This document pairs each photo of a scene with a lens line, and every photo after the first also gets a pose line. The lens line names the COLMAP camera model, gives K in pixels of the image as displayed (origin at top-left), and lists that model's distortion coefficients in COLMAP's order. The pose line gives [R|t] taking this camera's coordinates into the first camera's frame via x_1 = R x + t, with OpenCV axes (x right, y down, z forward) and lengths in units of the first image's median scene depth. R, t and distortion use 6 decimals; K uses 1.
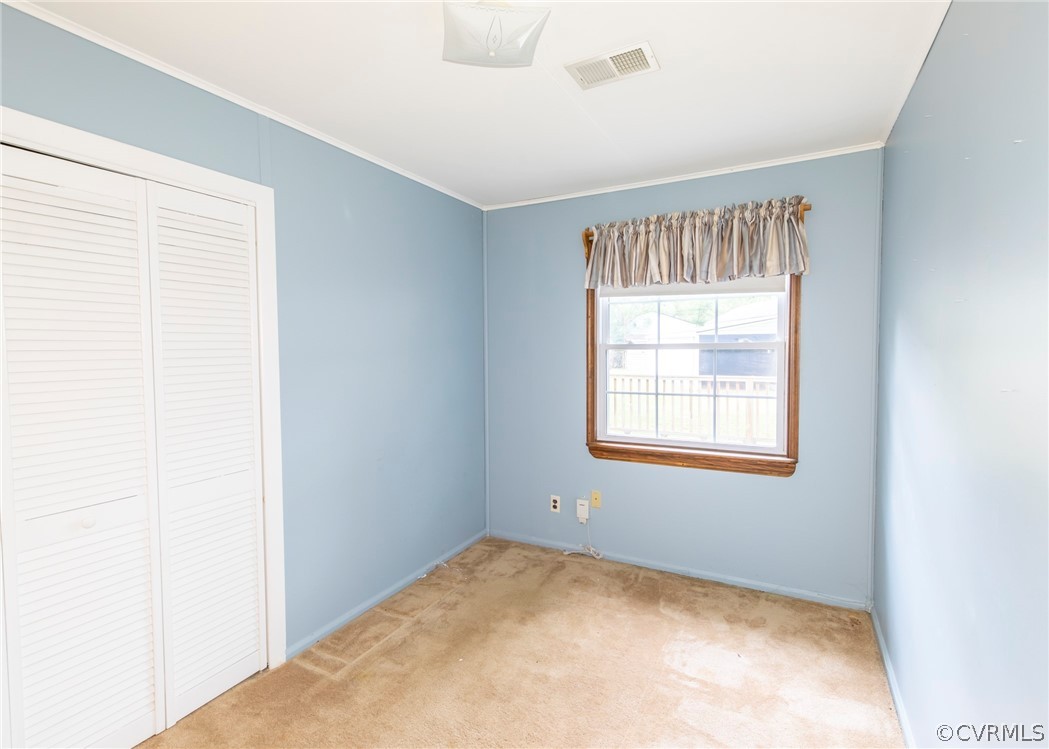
lens RADIAL K [[512.0, 0, 533.1], [0, 512.0, 370.4], [0, 0, 1]] dist [0.009651, -0.001648]
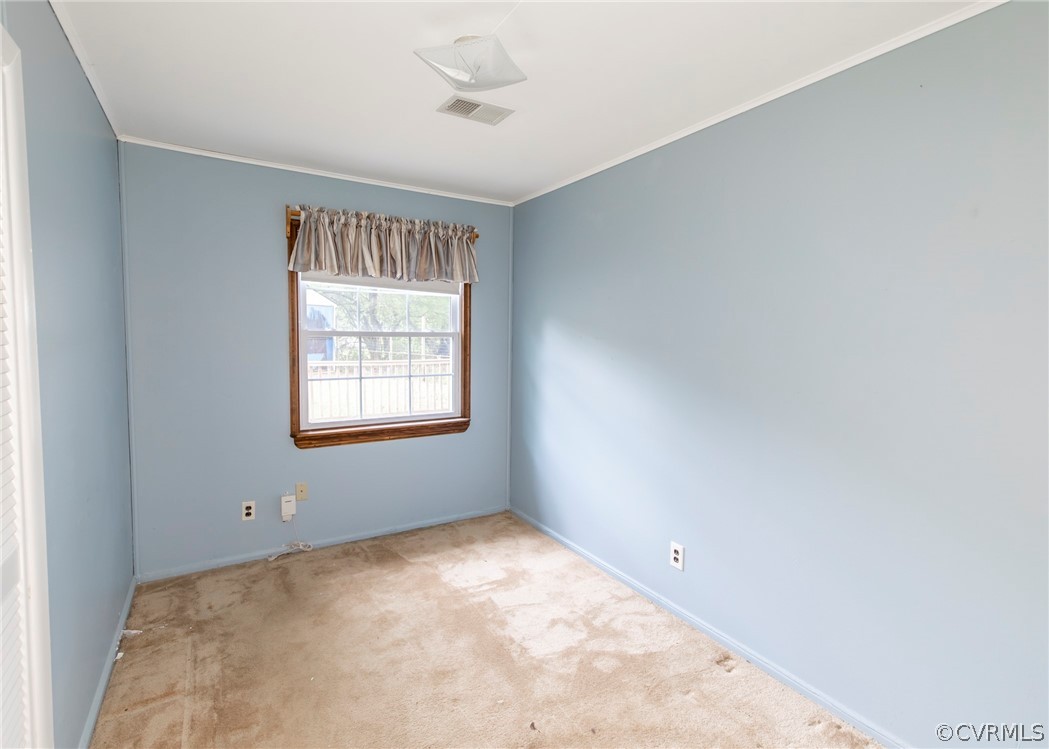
lens RADIAL K [[512.0, 0, 525.4], [0, 512.0, 372.5], [0, 0, 1]] dist [0.009651, -0.001648]
pose [[0.496911, -0.048059, 0.866470, -0.553015], [0.023405, 0.998844, 0.041979, -0.002855], [-0.867486, -0.000580, 0.497461, 0.174990]]
